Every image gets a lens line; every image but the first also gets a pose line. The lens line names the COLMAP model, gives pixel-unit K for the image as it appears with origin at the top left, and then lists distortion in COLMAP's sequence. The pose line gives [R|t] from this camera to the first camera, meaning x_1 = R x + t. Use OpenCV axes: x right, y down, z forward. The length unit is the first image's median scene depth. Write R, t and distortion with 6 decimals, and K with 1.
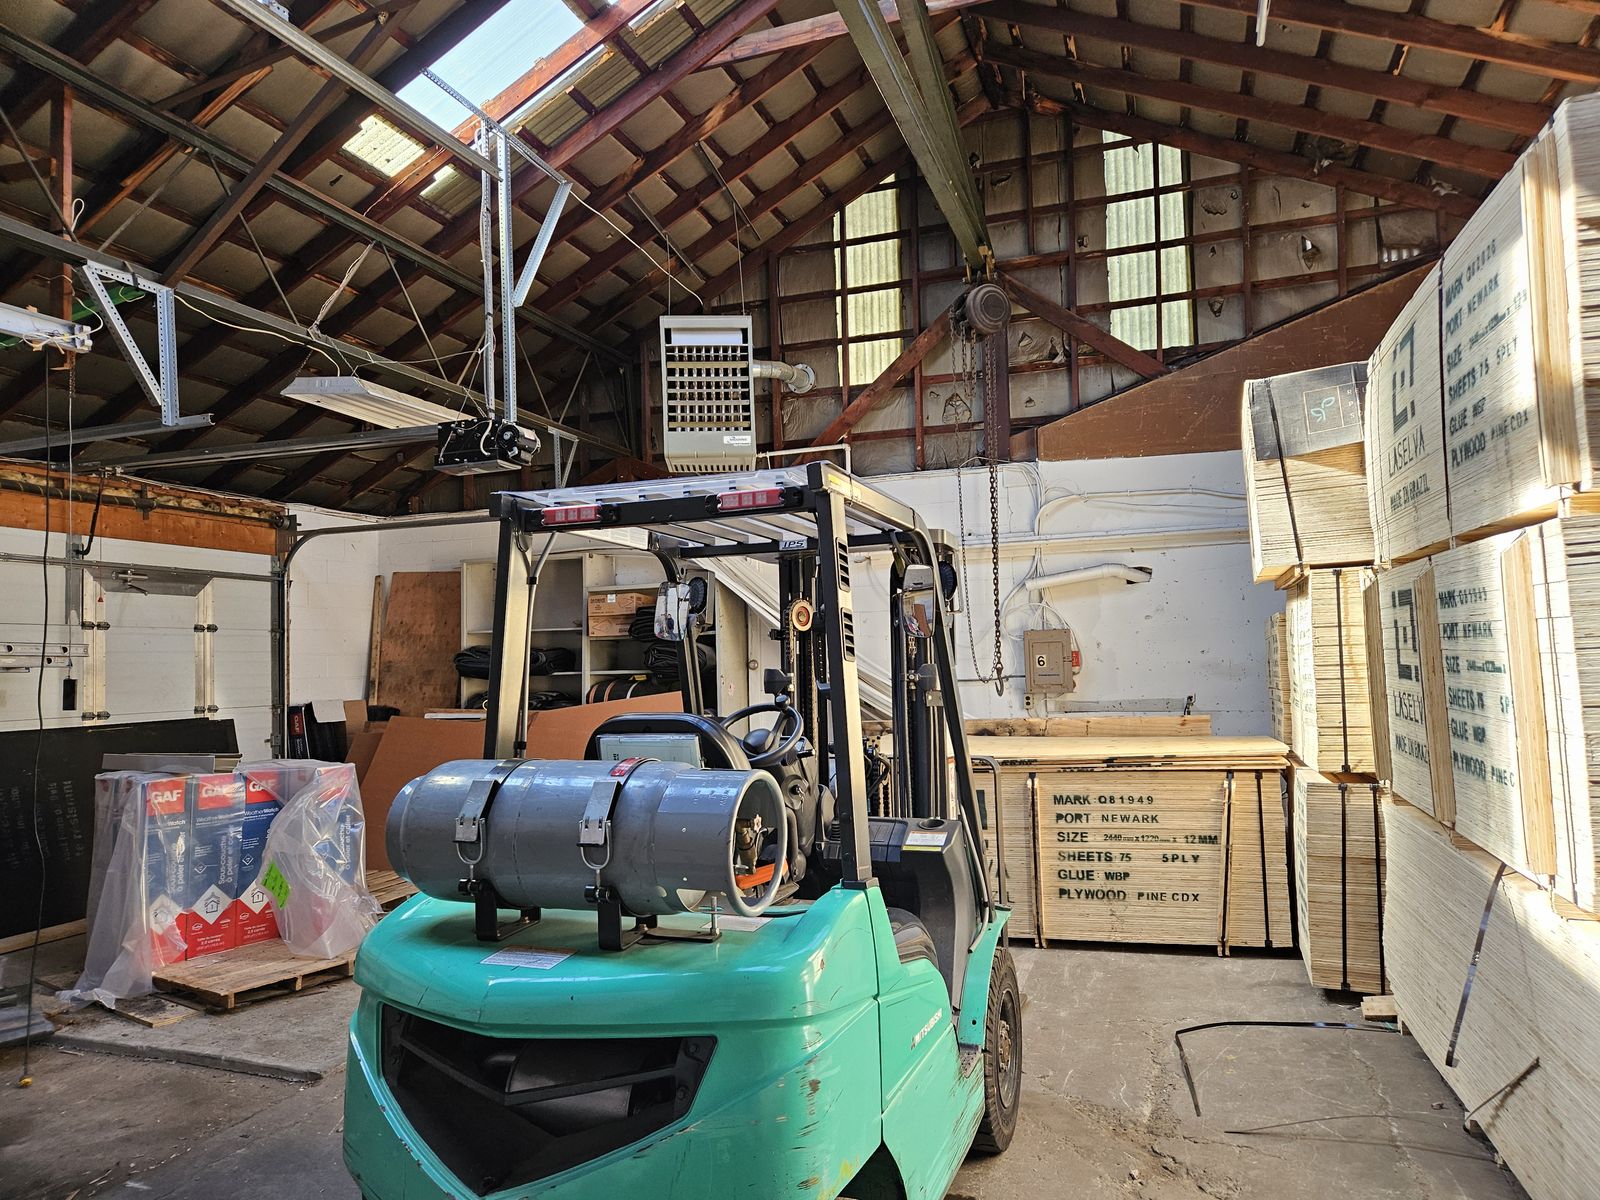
lens RADIAL K [[1062.7, 0, 809.3], [0, 1062.7, 605.1], [0, 0, 1]] dist [0.070337, -0.041350]
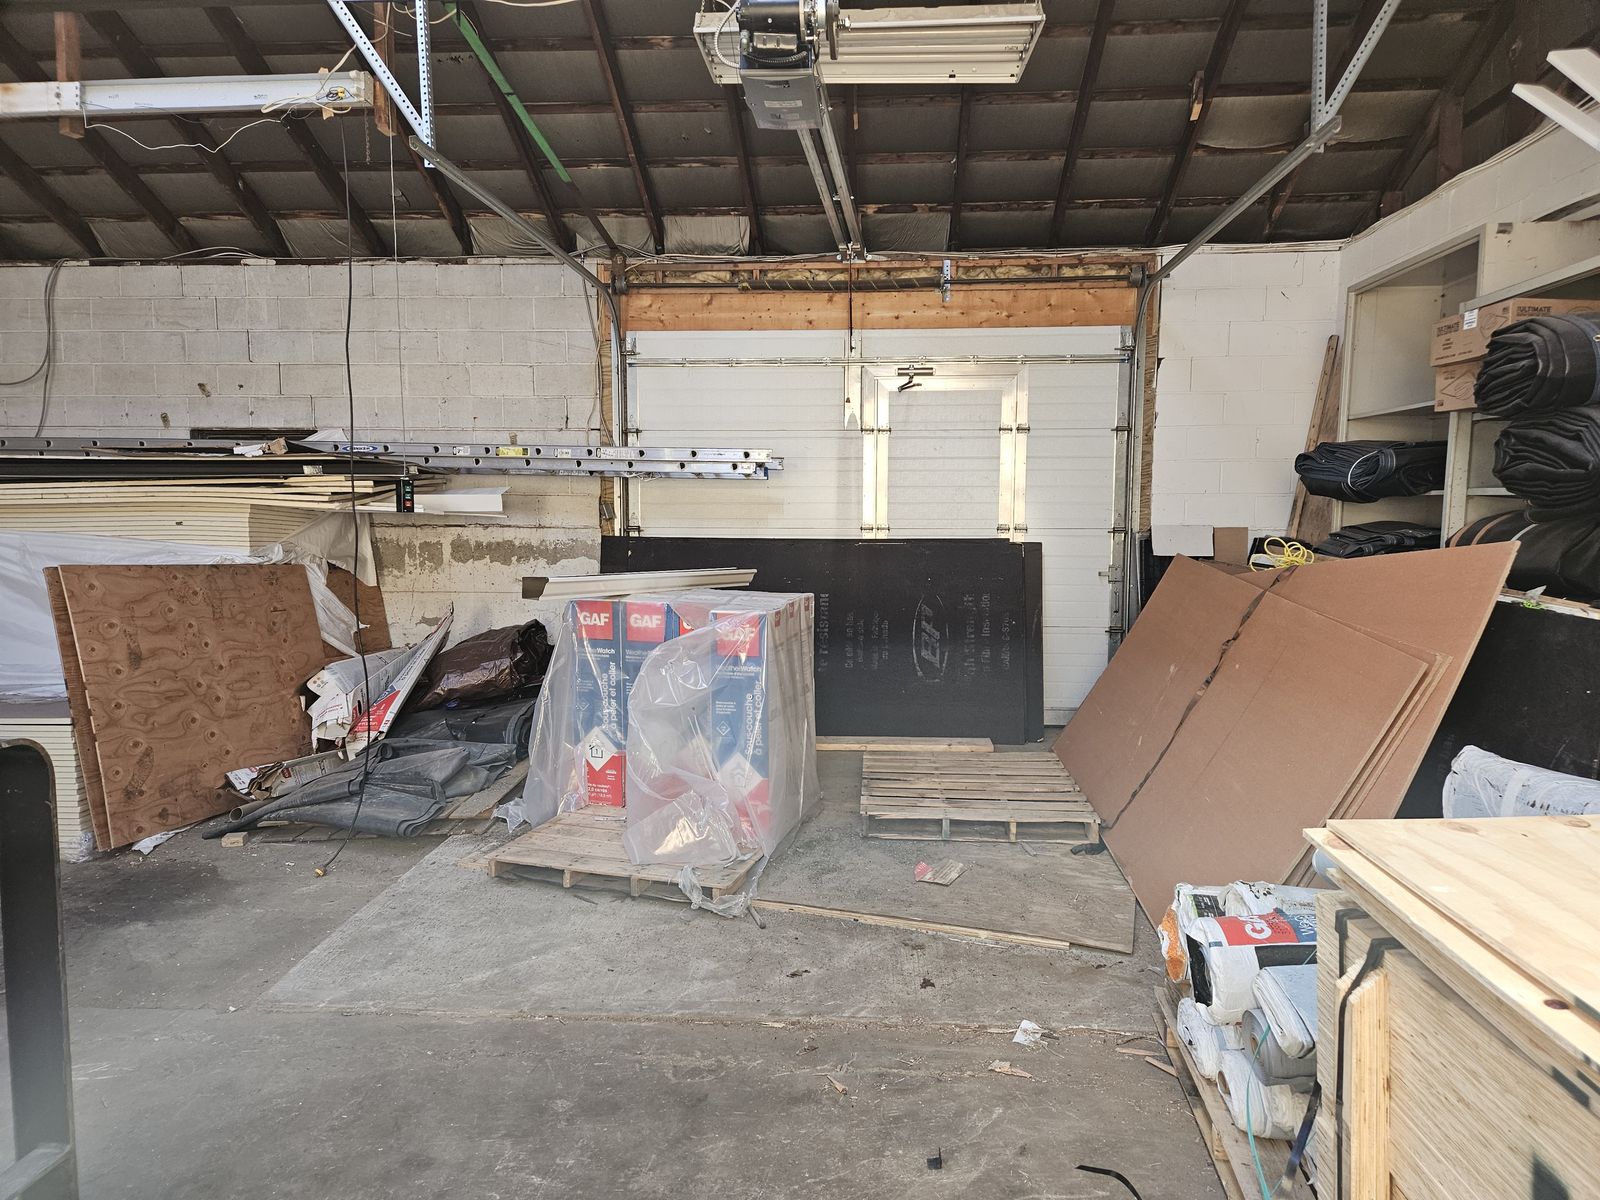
lens RADIAL K [[1062.7, 0, 802.3], [0, 1062.7, 609.9], [0, 0, 1]] dist [0.070337, -0.041350]
pose [[0.273713, 0.119927, -0.954306, 0.185400], [0.045129, 0.989502, 0.137293, 0.039849], [0.960752, -0.080646, 0.265427, 0.637434]]
